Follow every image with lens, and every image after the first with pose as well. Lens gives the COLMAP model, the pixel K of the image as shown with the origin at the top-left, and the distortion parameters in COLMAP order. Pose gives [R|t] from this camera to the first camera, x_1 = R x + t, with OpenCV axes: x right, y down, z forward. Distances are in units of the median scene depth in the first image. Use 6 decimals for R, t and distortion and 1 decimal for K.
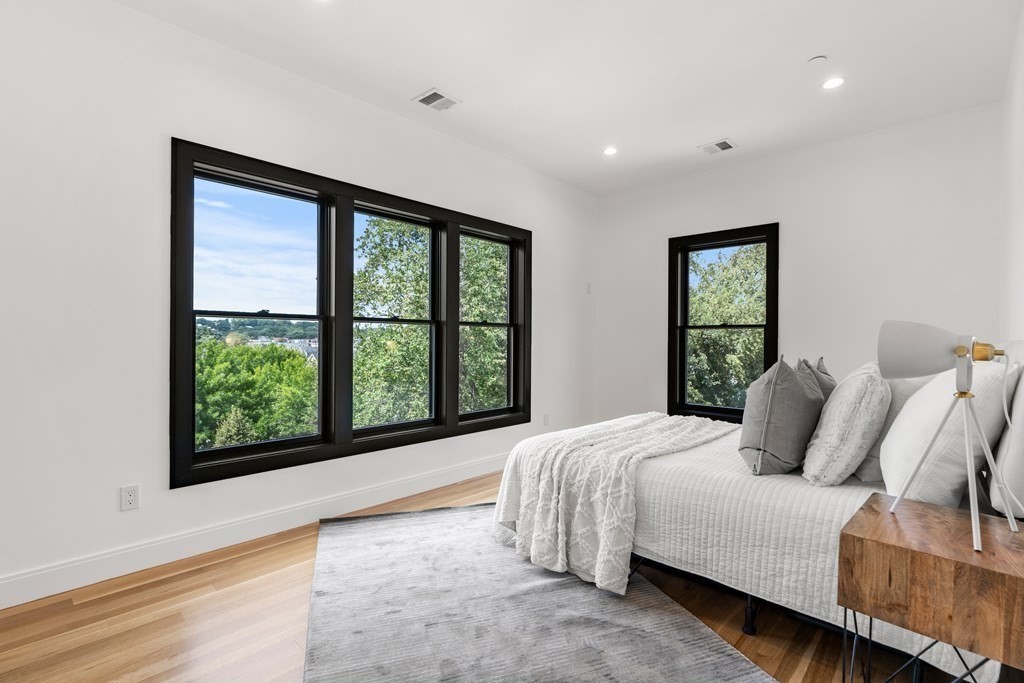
lens RADIAL K [[477.0, 0, 497.9], [0, 477.0, 335.3], [0, 0, 1]] dist [-0.002092, 0.000623]
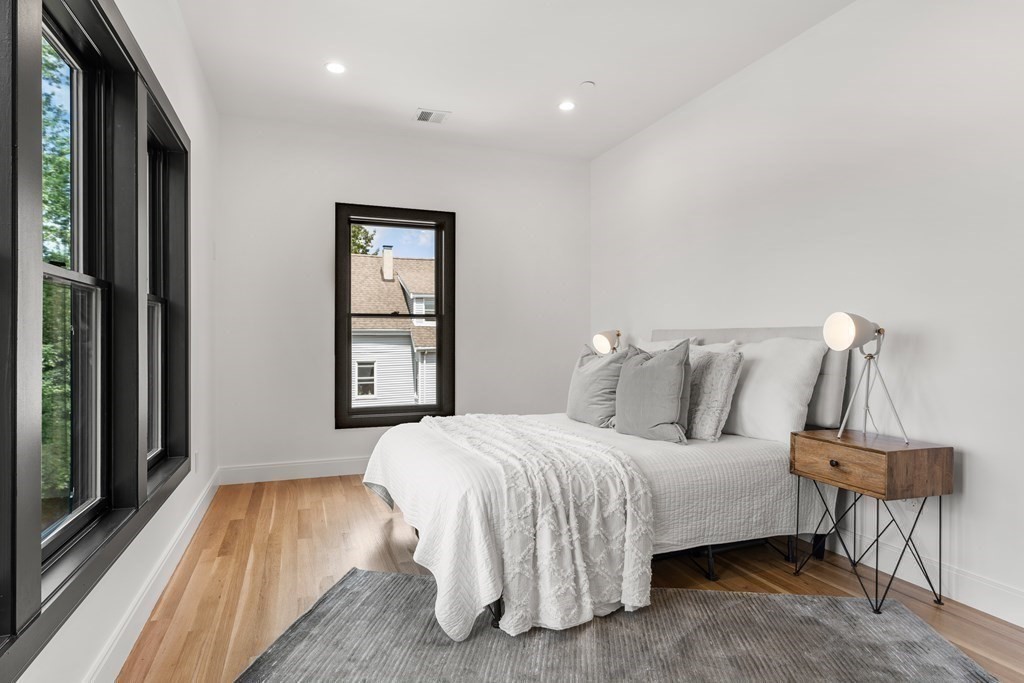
lens RADIAL K [[539.4, 0, 512.0], [0, 539.4, 341.5], [0, 0, 1]] dist [-0.002165, -0.000367]
pose [[0.431523, -0.009271, 0.902054, -0.749642], [-0.006739, 0.999886, 0.013500, 0.034537], [-0.902077, -0.011905, 0.431411, 0.786066]]
